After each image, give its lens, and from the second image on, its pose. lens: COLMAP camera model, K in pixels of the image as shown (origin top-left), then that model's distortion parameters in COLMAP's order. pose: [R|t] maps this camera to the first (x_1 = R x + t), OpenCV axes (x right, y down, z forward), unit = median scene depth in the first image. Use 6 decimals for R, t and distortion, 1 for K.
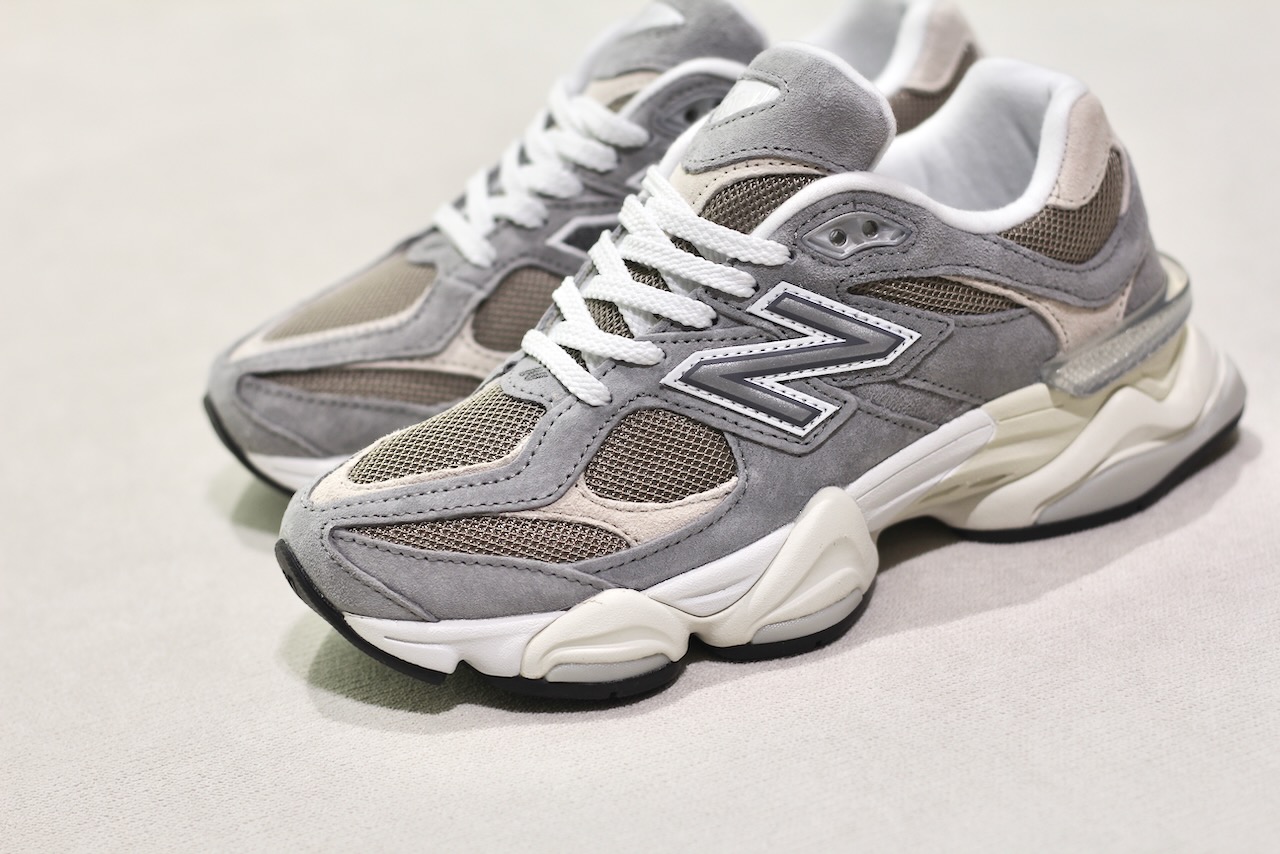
lens RADIAL K [[3092.7, 0, 640.0], [0, 3092.7, 427.0], [0, 0, 1]] dist [-0.079140, -0.515904]
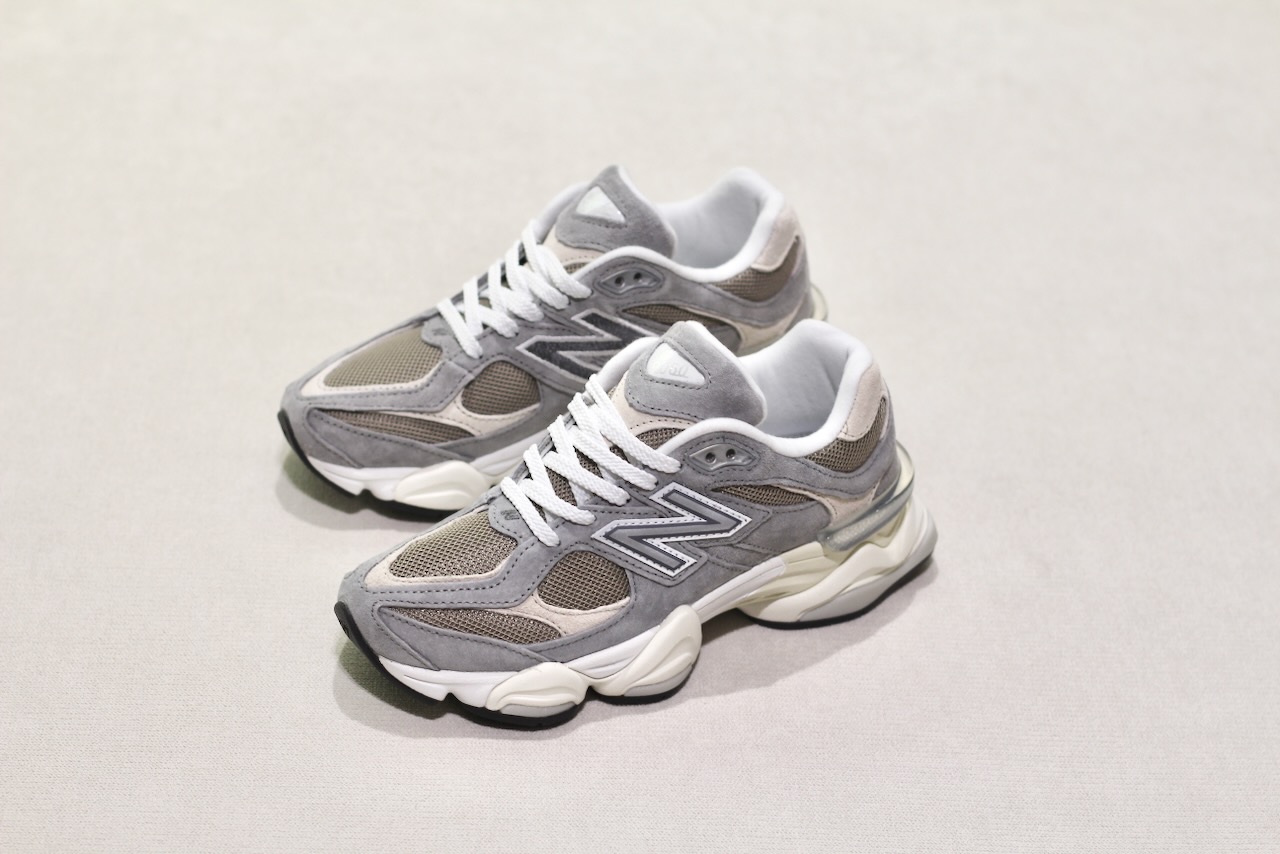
lens RADIAL K [[3092.7, 0, 640.0], [0, 3092.7, 427.0], [0, 0, 1]] dist [-0.079140, -0.515904]
pose [[0.983181, 0.111129, 0.144930, -0.207519], [-0.135095, 0.976542, 0.167674, -0.342651], [-0.122897, -0.184433, 0.975131, -0.562800]]
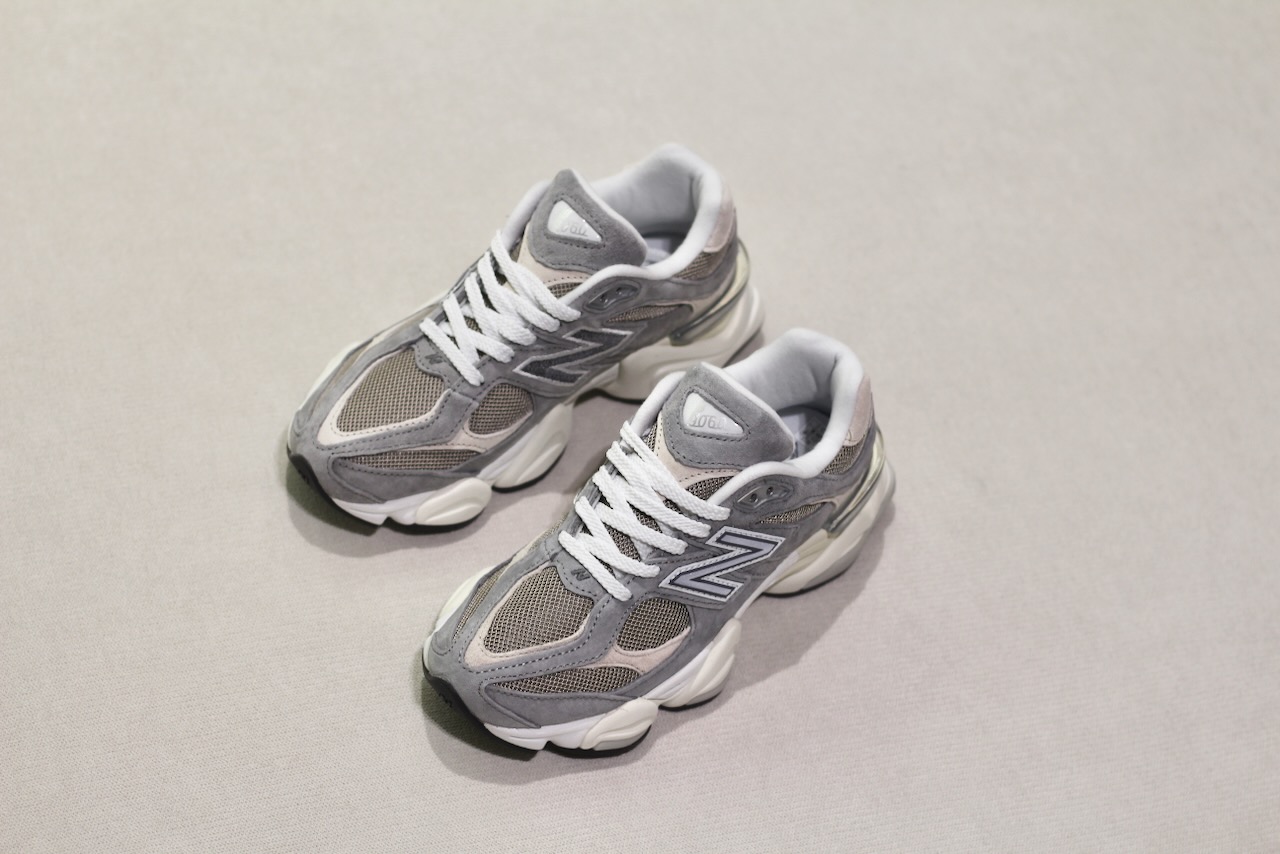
lens RADIAL K [[3092.7, 0, 640.0], [0, 3092.7, 427.0], [0, 0, 1]] dist [-0.079140, -0.515904]
pose [[0.913625, -0.076496, 0.399296, -0.701367], [-0.100115, 0.909565, 0.403323, -0.808468], [-0.394038, -0.408461, 0.823343, -0.417273]]
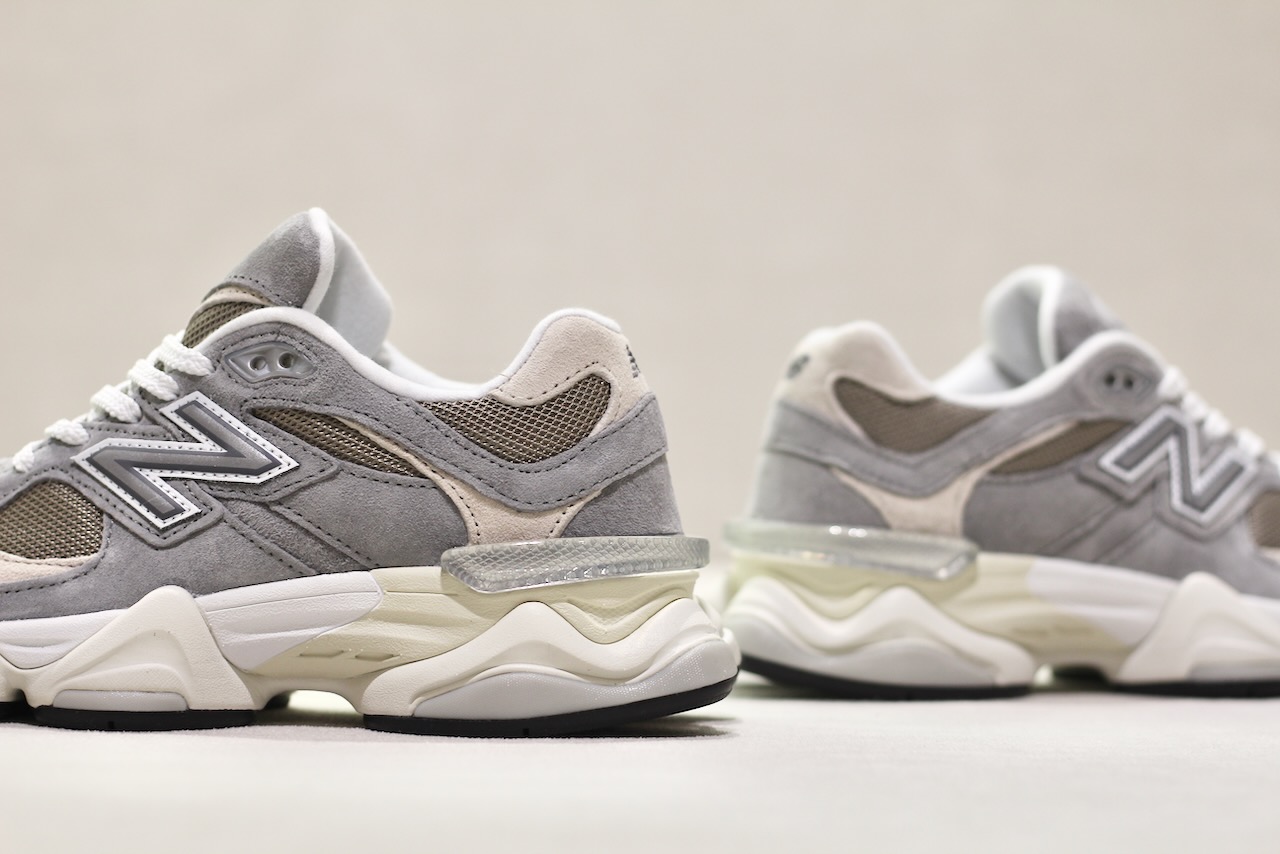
lens RADIAL K [[3092.7, 0, 640.0], [0, 3092.7, 427.0], [0, 0, 1]] dist [-0.079140, -0.515904]
pose [[0.843160, 0.125877, -0.522721, 0.726595], [-0.319571, 0.899170, -0.298945, 0.231046], [0.432384, 0.419104, 0.798370, 0.226866]]
